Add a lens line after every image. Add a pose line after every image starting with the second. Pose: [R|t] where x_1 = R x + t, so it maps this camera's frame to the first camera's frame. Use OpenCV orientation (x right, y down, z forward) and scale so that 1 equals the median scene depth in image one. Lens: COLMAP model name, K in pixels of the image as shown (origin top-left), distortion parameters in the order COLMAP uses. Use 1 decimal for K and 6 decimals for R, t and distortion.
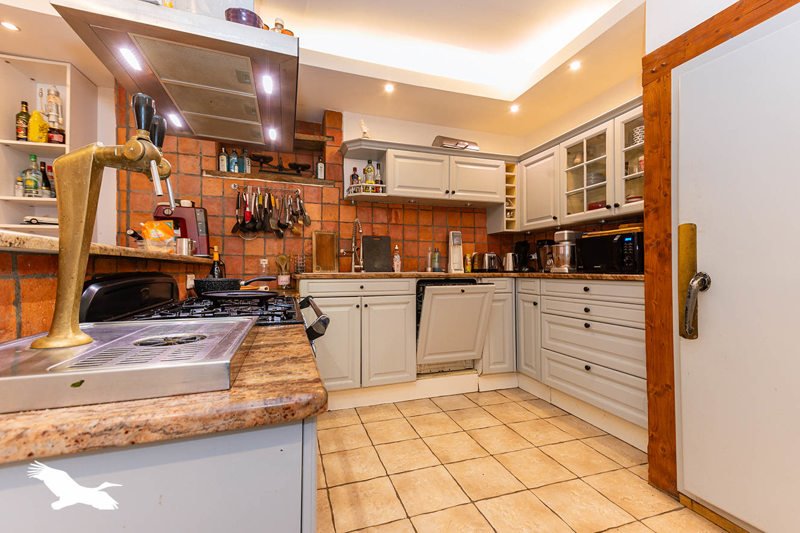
lens RADIAL K [[347.7, 0, 400.0], [0, 347.7, 266.5], [0, 0, 1]] dist [0.002404, 0.000268]
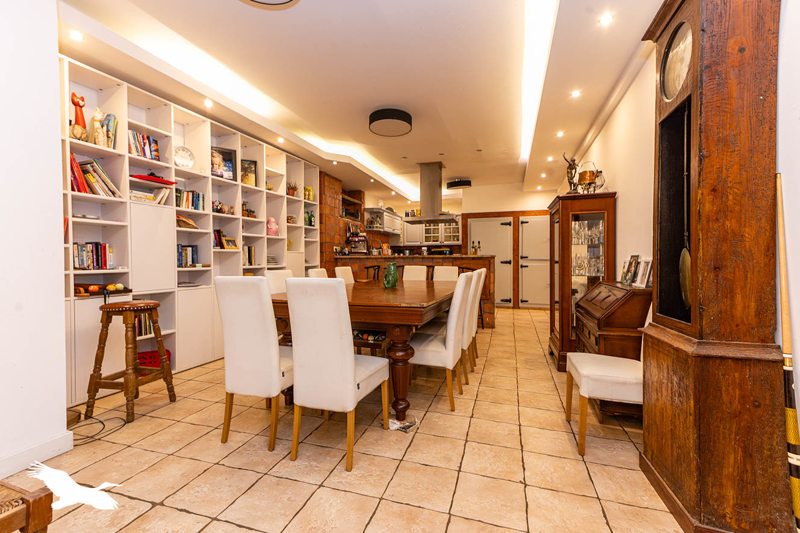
lens RADIAL K [[347.7, 0, 400.0], [0, 347.7, 266.5], [0, 0, 1]] dist [0.002404, 0.000268]
pose [[0.578712, -0.019149, 0.815307, -2.030468], [0.006341, 0.999800, 0.018981, 0.002677], [-0.815507, -0.005814, 0.578718, -0.548704]]
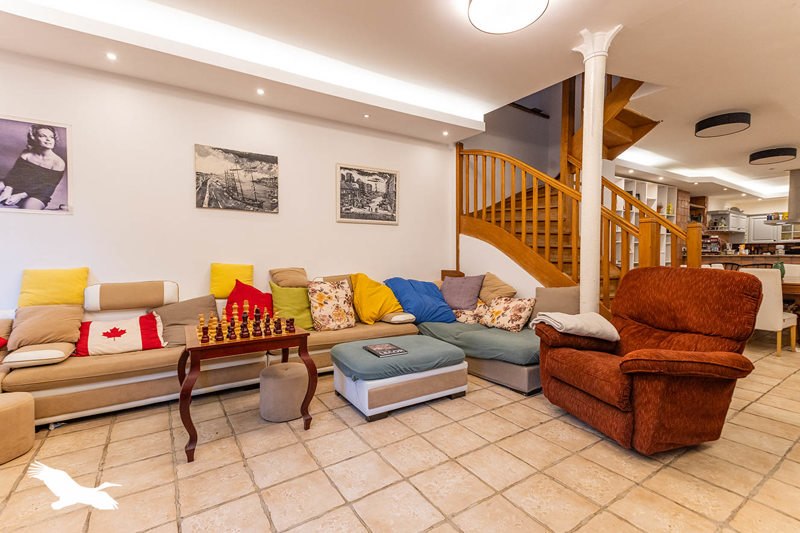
lens RADIAL K [[347.7, 0, 400.0], [0, 347.7, 266.5], [0, 0, 1]] dist [0.002404, 0.000268]
pose [[0.969495, -0.005936, 0.245040, -3.192946], [-0.003822, 0.999219, 0.039328, -0.028005], [-0.245082, -0.039065, 0.968715, -1.009228]]
